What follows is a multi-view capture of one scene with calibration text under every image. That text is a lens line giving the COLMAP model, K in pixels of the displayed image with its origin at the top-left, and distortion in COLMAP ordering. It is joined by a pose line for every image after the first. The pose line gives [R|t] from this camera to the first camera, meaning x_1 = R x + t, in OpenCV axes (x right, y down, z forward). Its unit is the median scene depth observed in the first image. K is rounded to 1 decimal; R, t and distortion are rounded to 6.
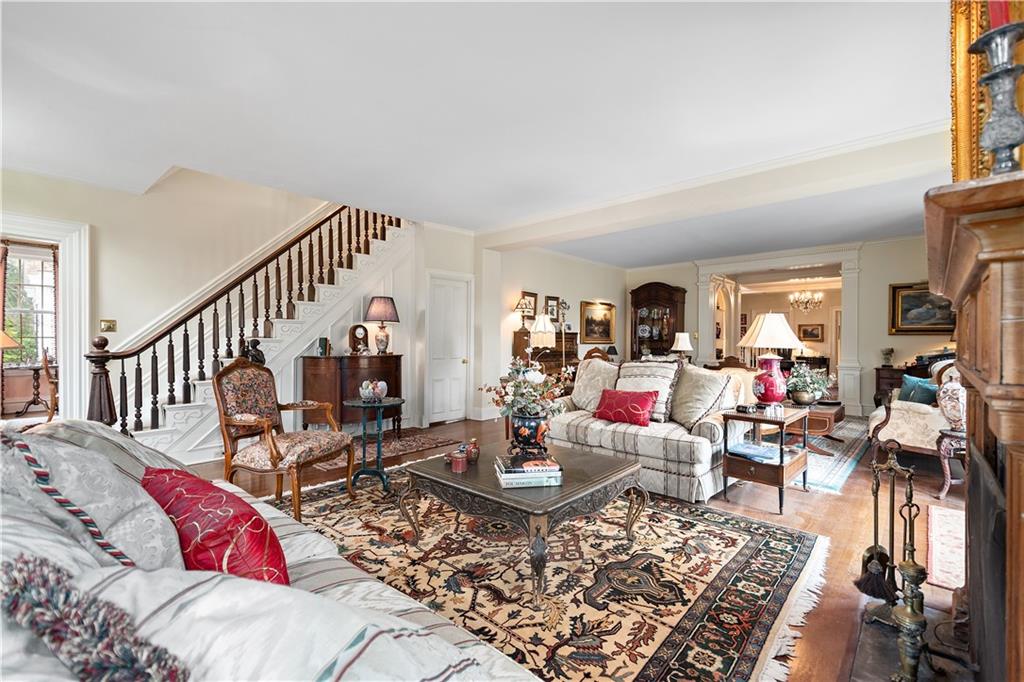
lens RADIAL K [[448.2, 0, 512.7], [0, 448.2, 339.6], [0, 0, 1]] dist [0.024357, 0.000083]
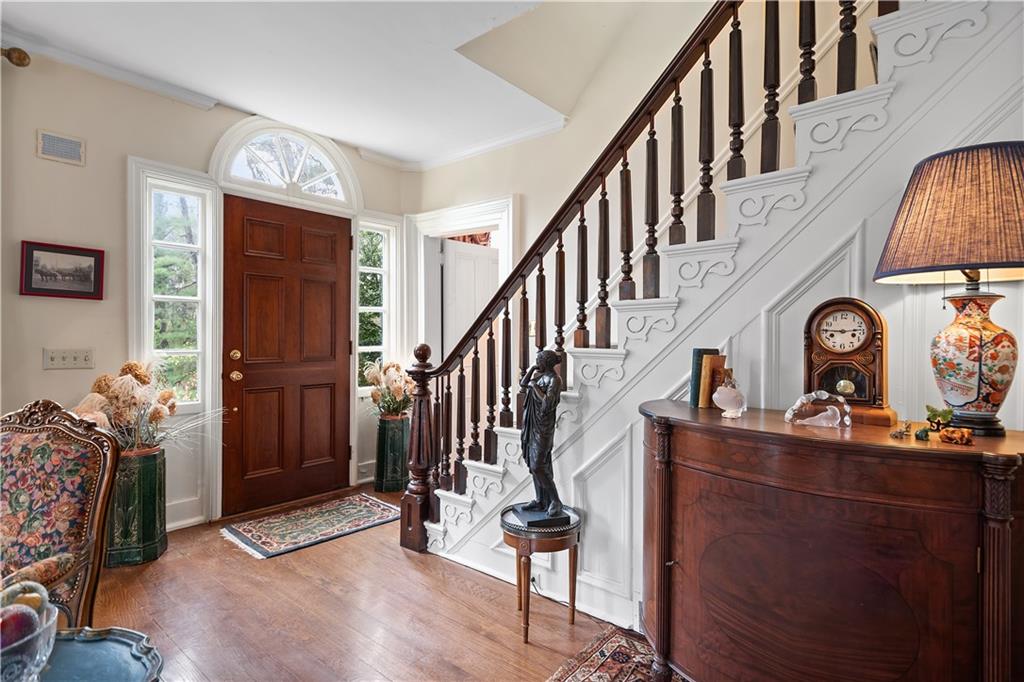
lens RADIAL K [[536.8, 0, 512.6], [0, 536.8, 338.9], [0, 0, 1]] dist [-0.000301, 0.000019]
pose [[0.032232, 0.001934, -0.999479, -0.055312], [-0.005811, 0.999982, 0.001748, -0.012878], [0.999464, 0.005751, 0.032243, 0.879114]]
